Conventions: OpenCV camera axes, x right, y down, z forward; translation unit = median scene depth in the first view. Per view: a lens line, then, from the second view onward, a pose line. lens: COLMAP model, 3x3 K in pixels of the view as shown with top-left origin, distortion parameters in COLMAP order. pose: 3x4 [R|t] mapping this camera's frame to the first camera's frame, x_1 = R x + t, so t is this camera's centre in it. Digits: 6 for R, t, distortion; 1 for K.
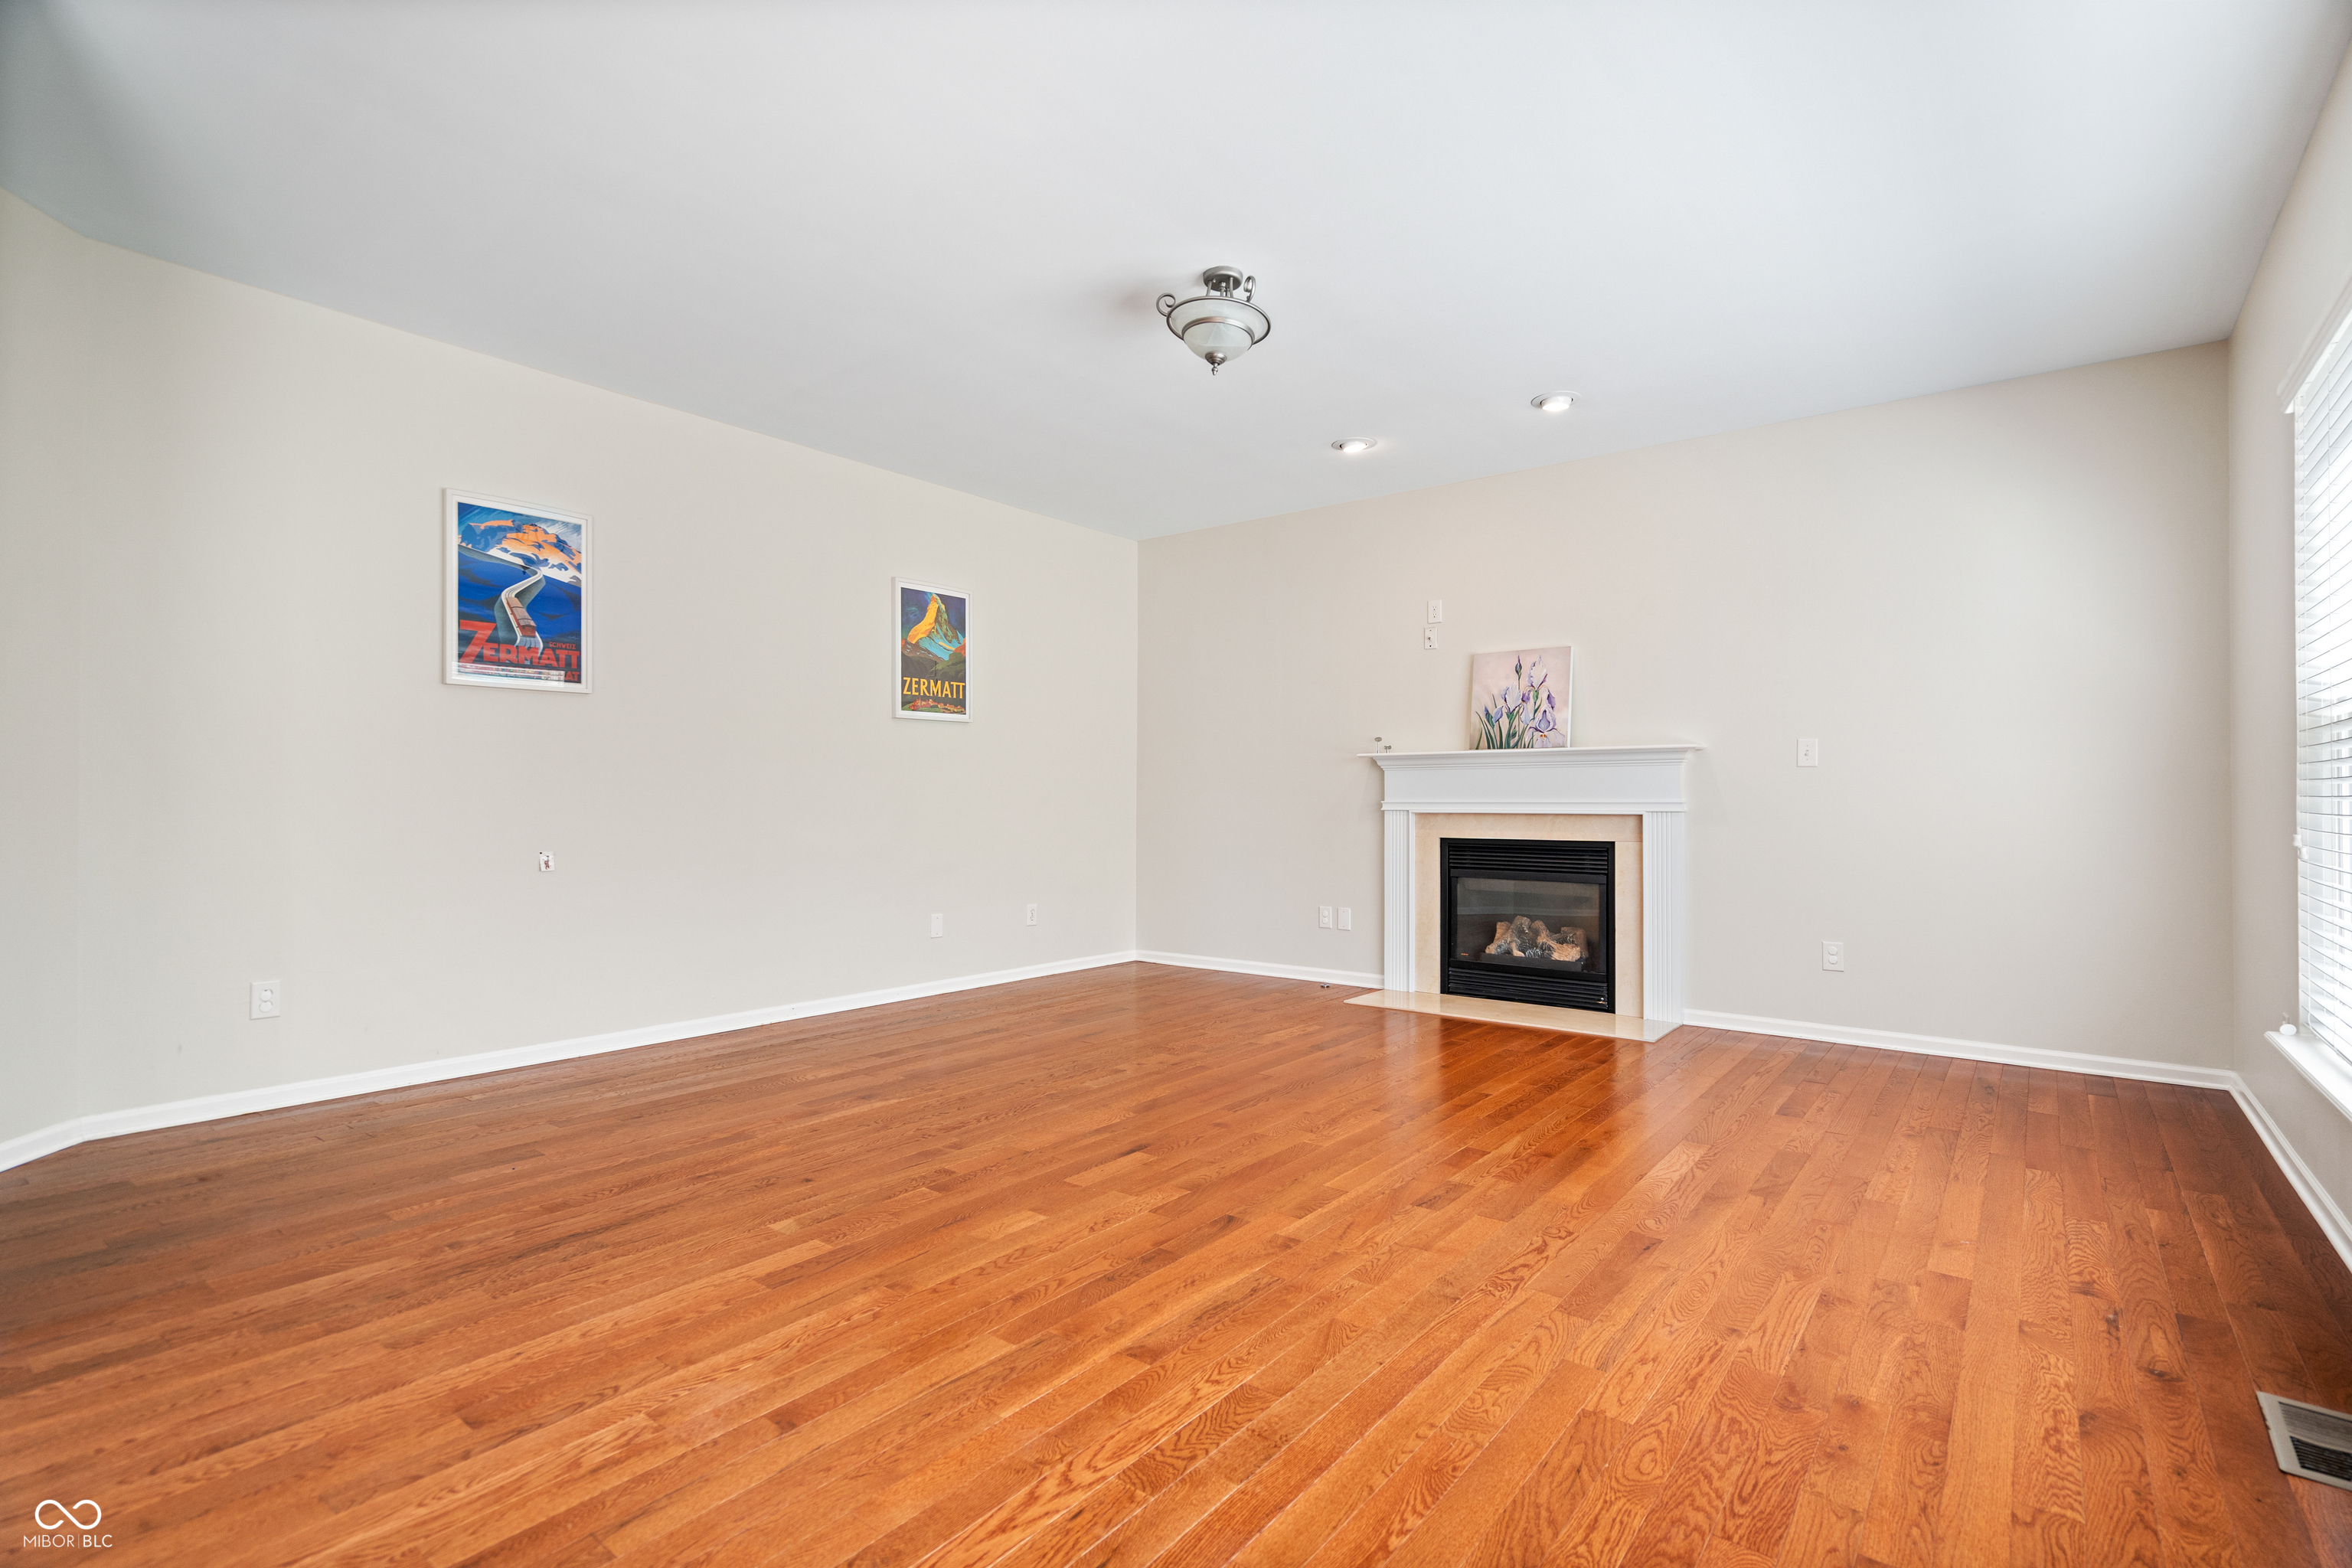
lens RADIAL K [[1103.7, 0, 1187.7], [0, 1103.7, 798.5], [0, 0, 1]] dist [-0.001142, 0.002848]
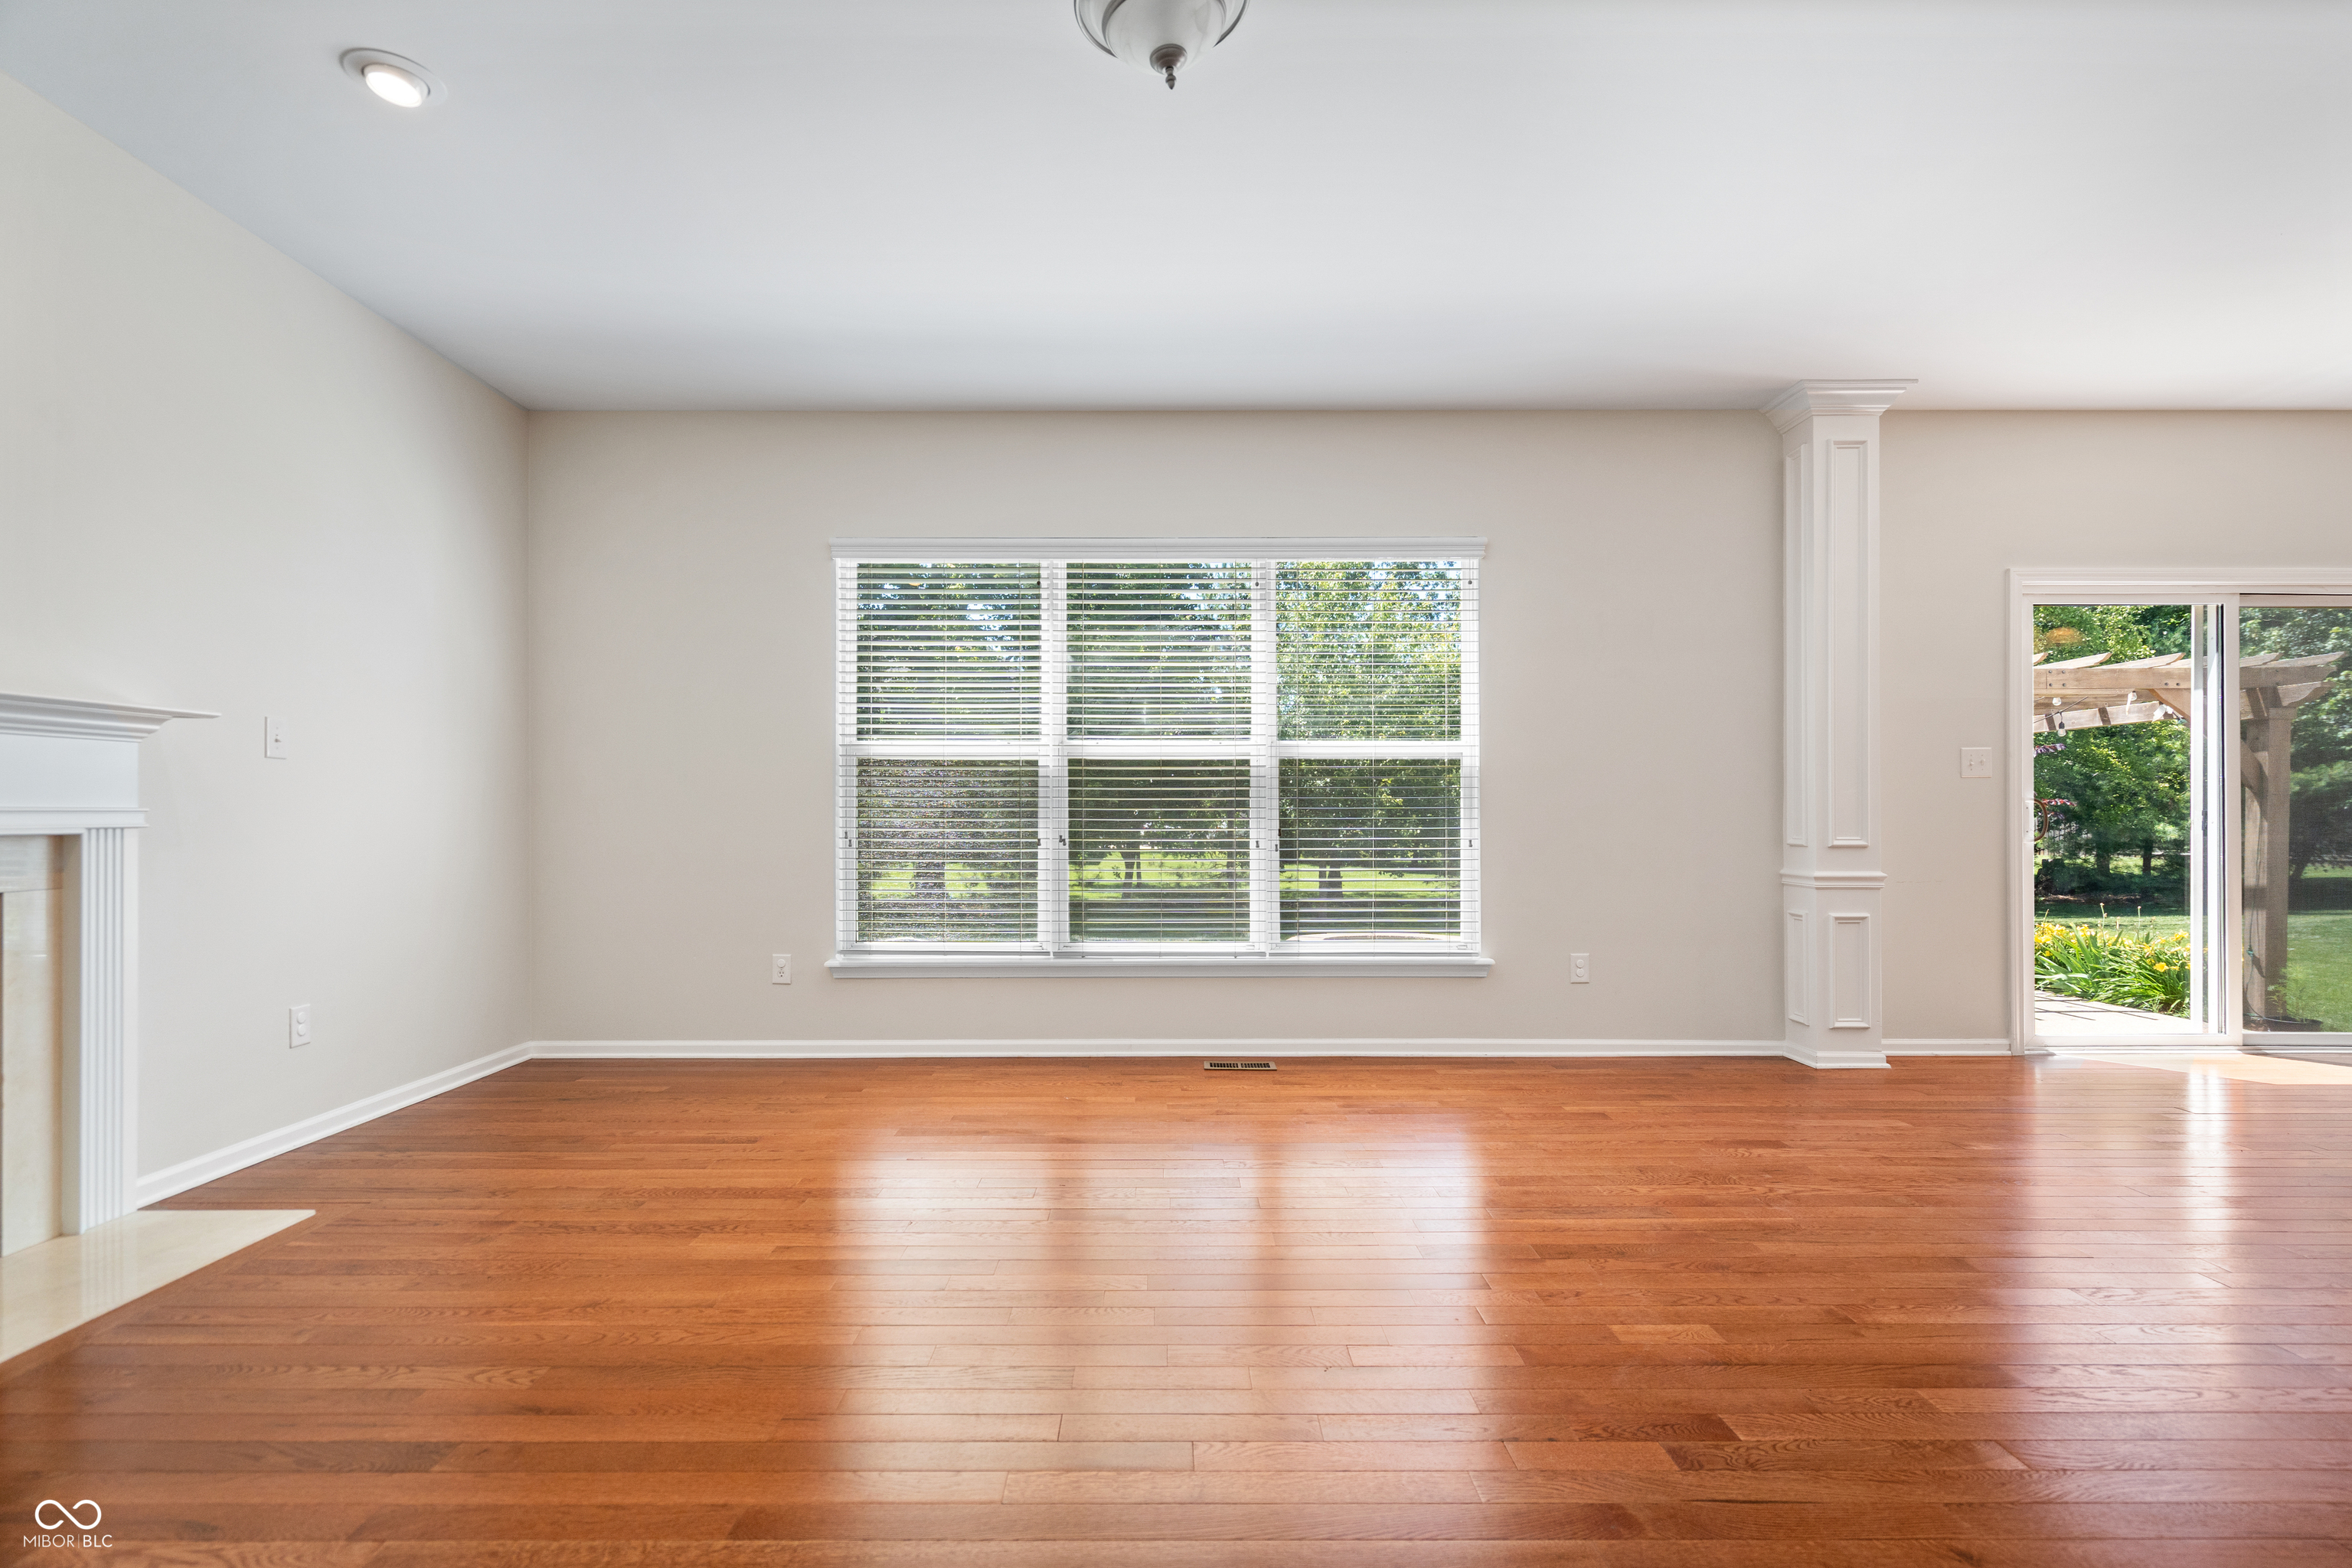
lens RADIAL K [[1103.7, 0, 1164.2], [0, 1103.7, 805.9], [0, 0, 1]] dist [-0.001142, 0.002848]
pose [[-0.603919, 0.006303, 0.797021, -0.284130], [-0.003034, 0.999943, -0.010207, 0.005276], [-0.797040, -0.008582, -0.603865, 0.863721]]
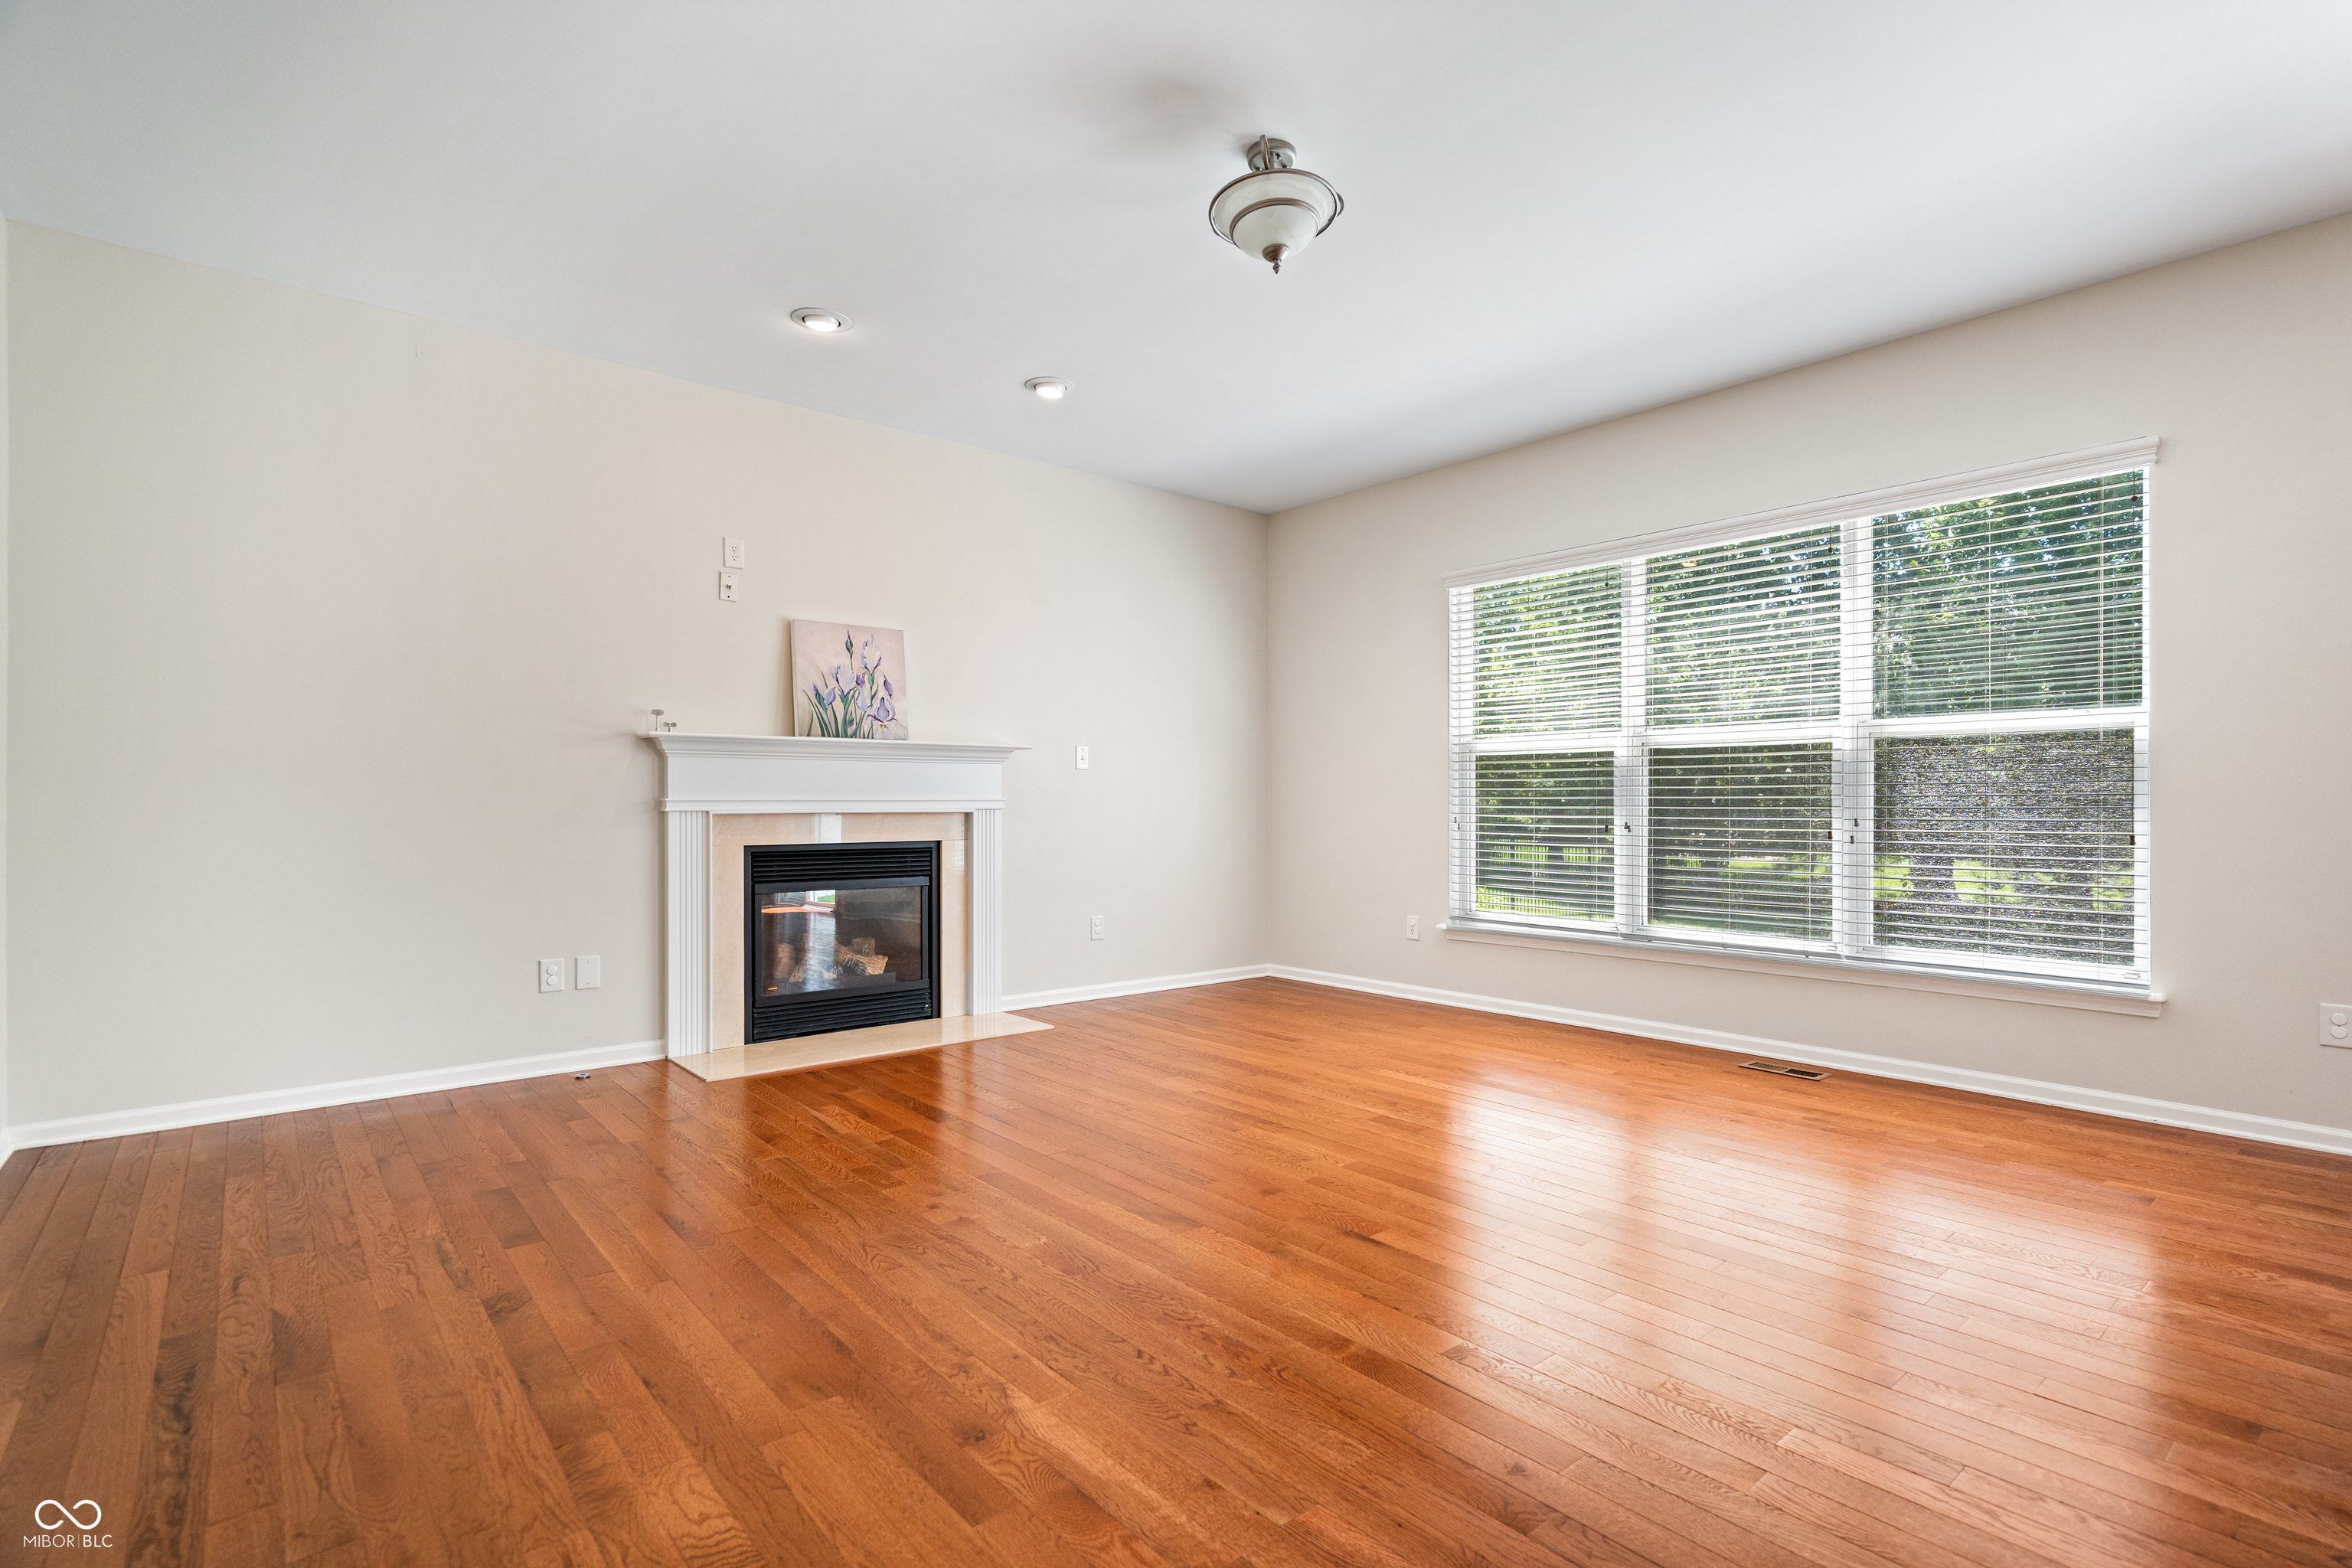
lens RADIAL K [[1103.7, 0, 1196.6], [0, 1103.7, 799.4], [0, 0, 1]] dist [-0.001142, 0.002848]
pose [[0.207622, 0.002899, 0.978205, -0.500762], [-0.003369, 0.999992, -0.002249, 0.003987], [-0.978203, -0.002828, 0.207630, 0.564779]]
